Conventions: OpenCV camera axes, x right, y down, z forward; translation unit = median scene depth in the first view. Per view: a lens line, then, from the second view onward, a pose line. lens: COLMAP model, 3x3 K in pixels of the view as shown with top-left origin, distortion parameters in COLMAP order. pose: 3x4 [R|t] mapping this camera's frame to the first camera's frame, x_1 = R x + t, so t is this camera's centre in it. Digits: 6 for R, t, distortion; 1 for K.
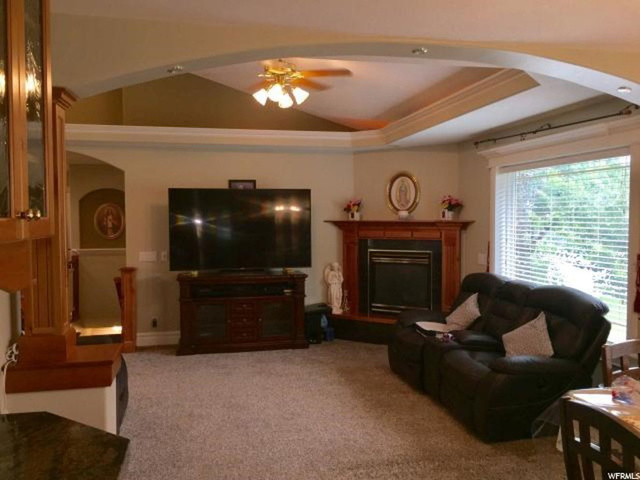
lens RADIAL K [[549.9, 0, 321.7], [0, 549.9, 236.9], [0, 0, 1]] dist [0.052797, 0.000493]
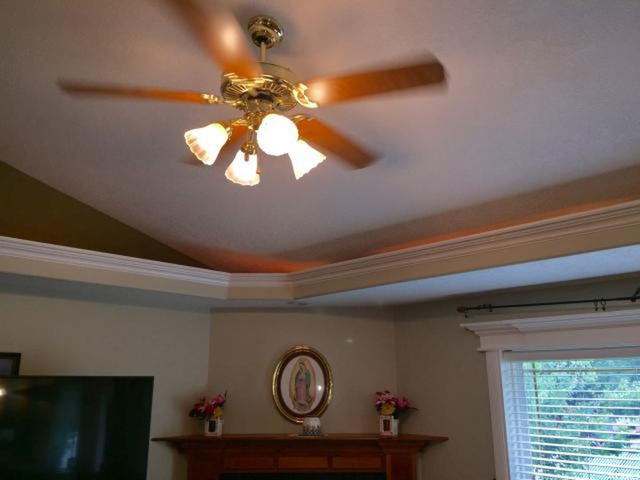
lens RADIAL K [[549.9, 0, 321.7], [0, 549.9, 236.9], [0, 0, 1]] dist [0.052797, 0.000493]
pose [[0.830568, 0.155344, 0.534813, -0.177579], [0.016203, 0.953163, -0.302023, -0.052002], [-0.556681, 0.259516, 0.789150, 0.492054]]
